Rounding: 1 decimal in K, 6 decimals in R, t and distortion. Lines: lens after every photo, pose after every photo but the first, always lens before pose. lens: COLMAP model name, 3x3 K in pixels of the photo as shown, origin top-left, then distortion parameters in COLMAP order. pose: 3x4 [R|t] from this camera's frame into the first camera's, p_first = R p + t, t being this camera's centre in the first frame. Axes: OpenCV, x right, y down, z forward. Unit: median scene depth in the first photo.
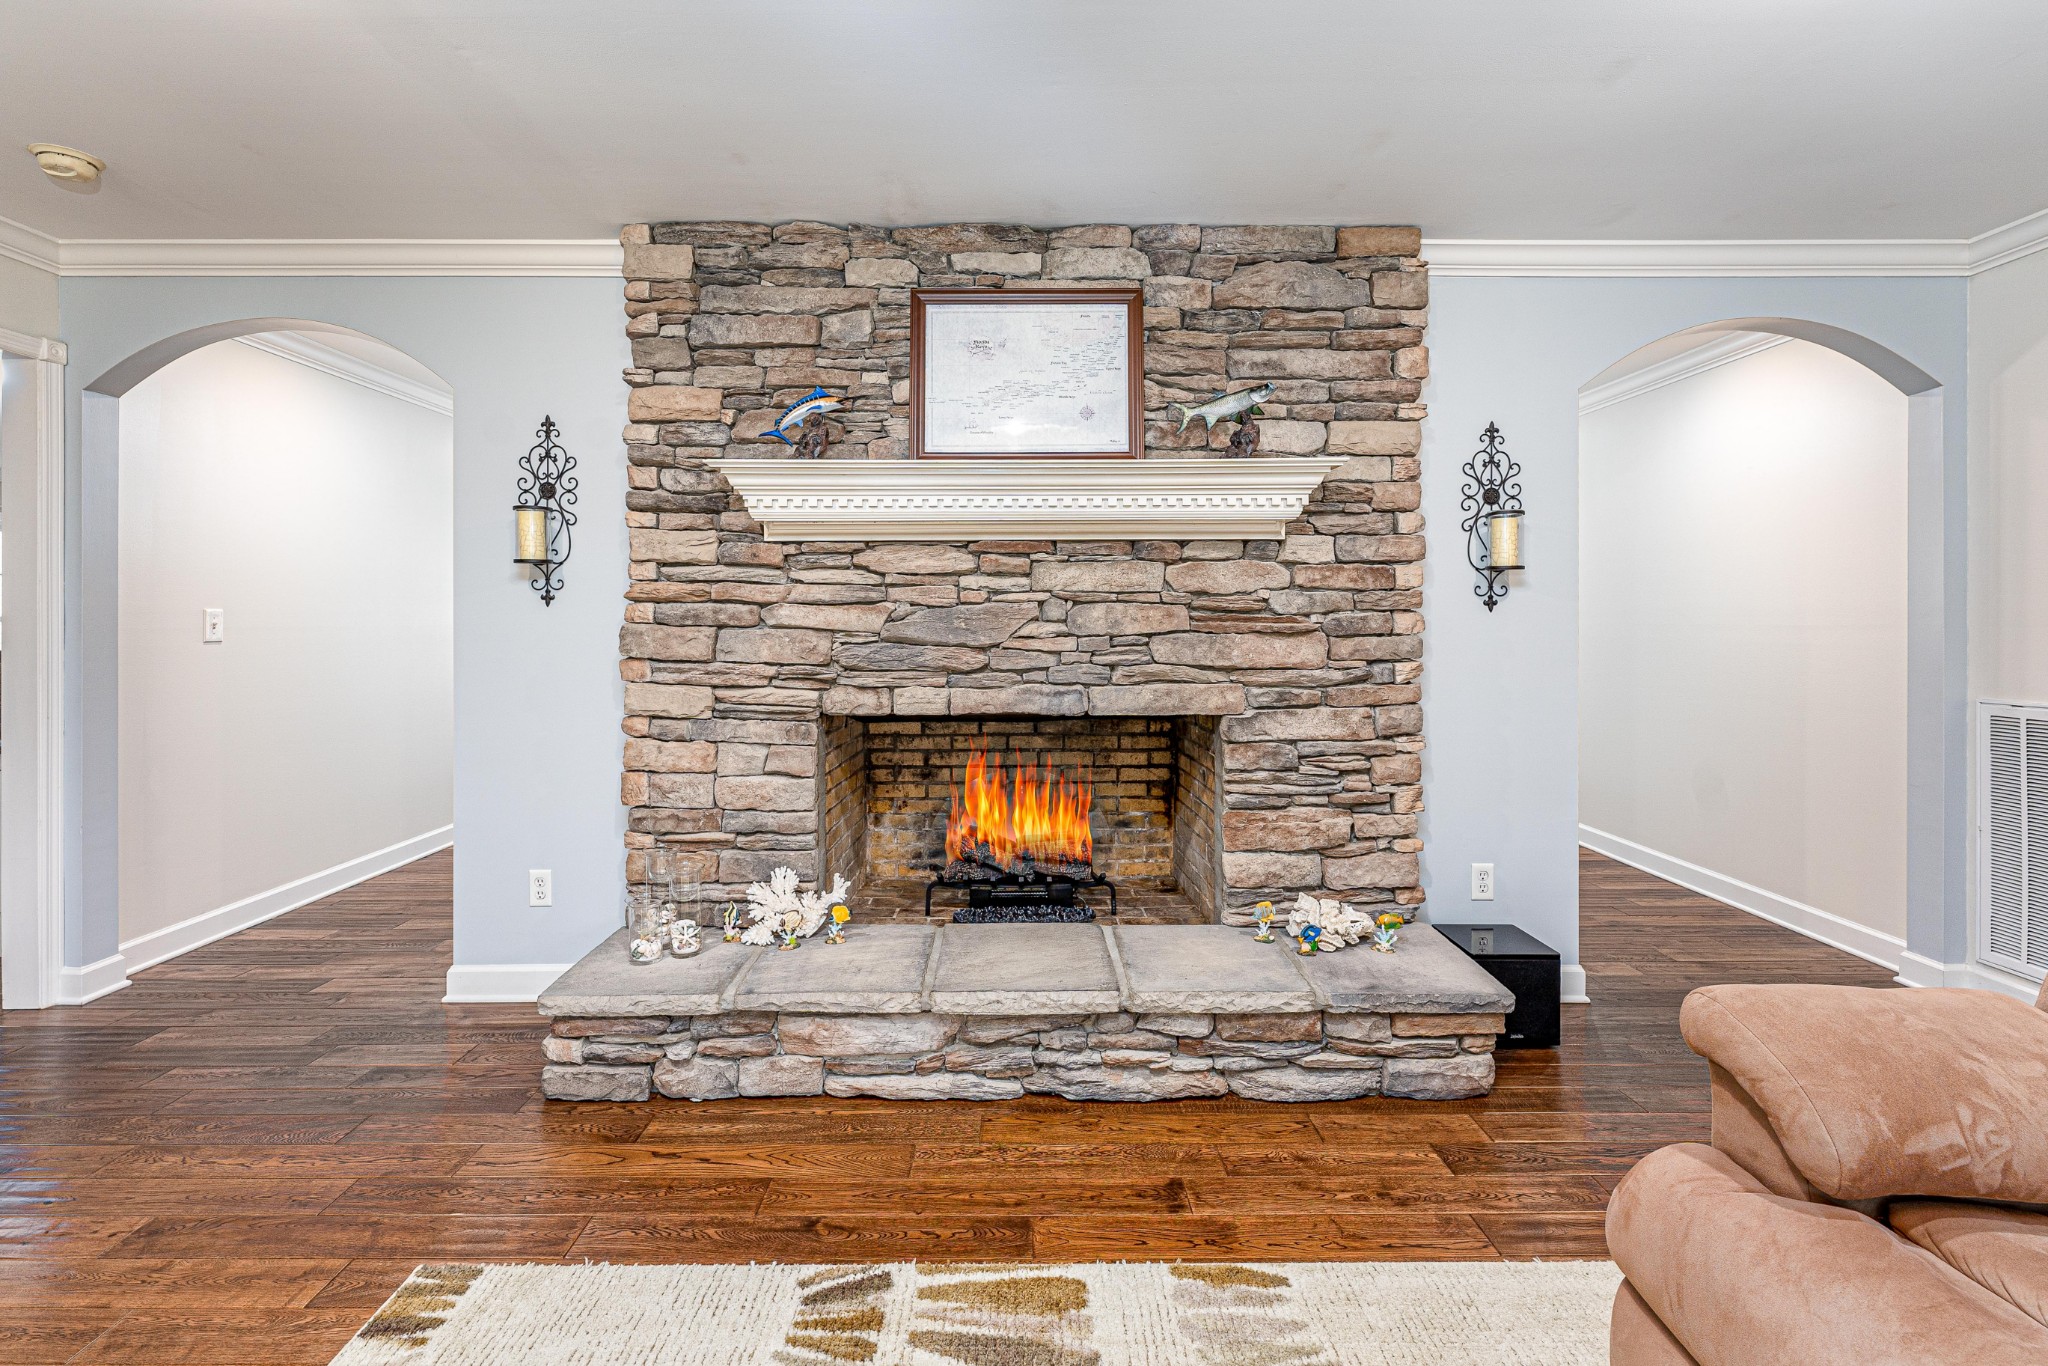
lens RADIAL K [[916.2, 0, 1024.4], [0, 916.2, 616.1], [0, 0, 1]] dist [-0.001244, -0.000109]
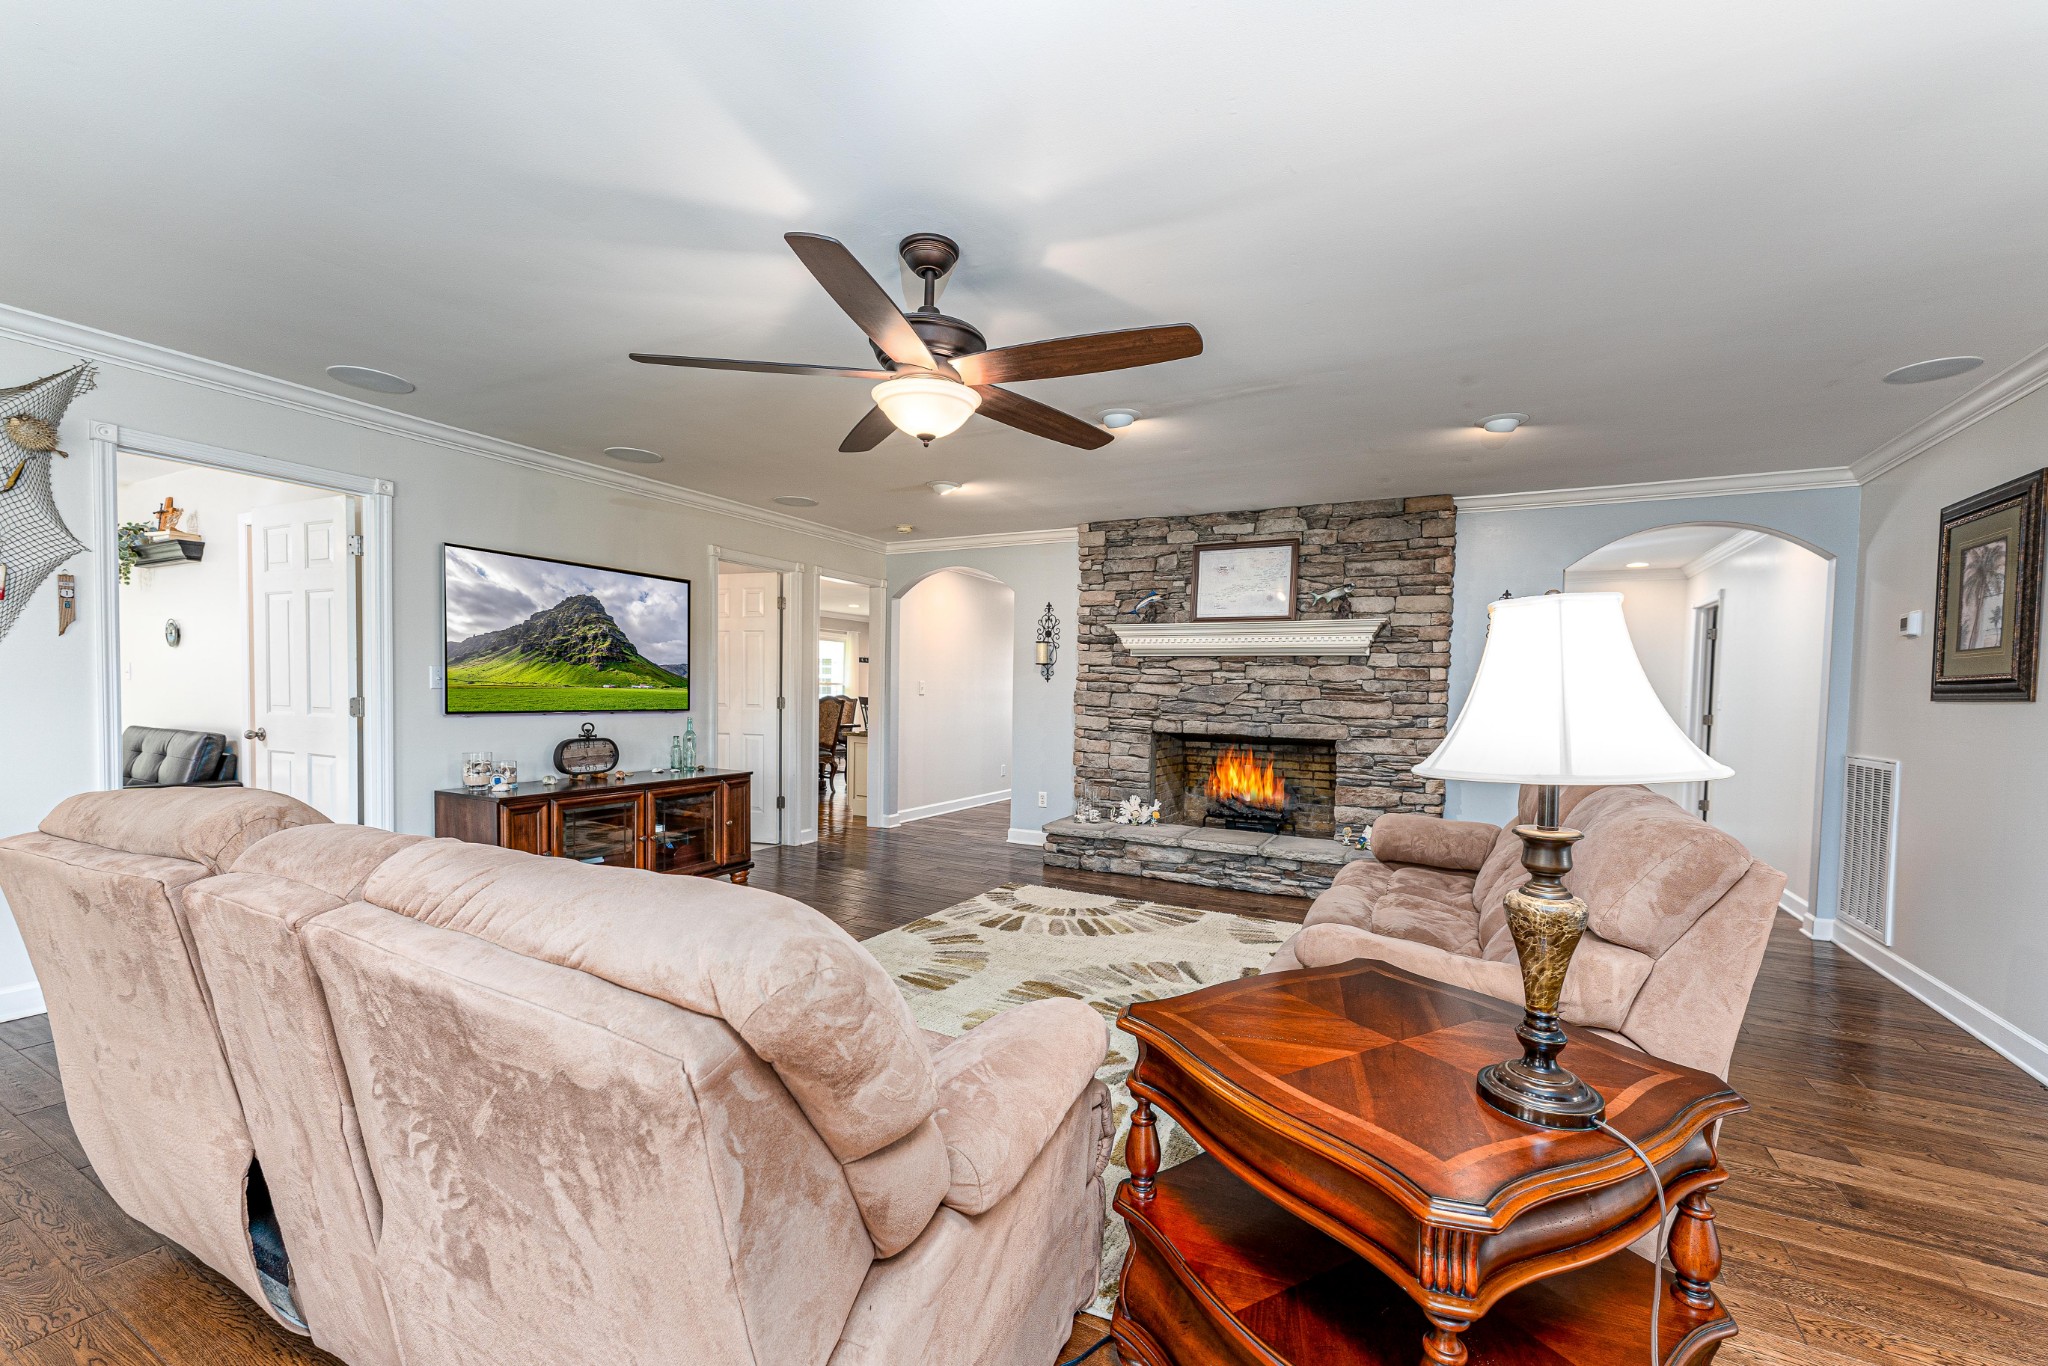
lens RADIAL K [[836.5, 0, 1024.0], [0, 836.5, 683.0], [0, 0, 1]] dist [0.000382, 0.000008]
pose [[0.878144, 0.015616, -0.478141, 0.499577], [-0.020120, 0.999788, -0.004298, 0.001429], [0.477973, 0.013395, 0.878273, -1.007108]]
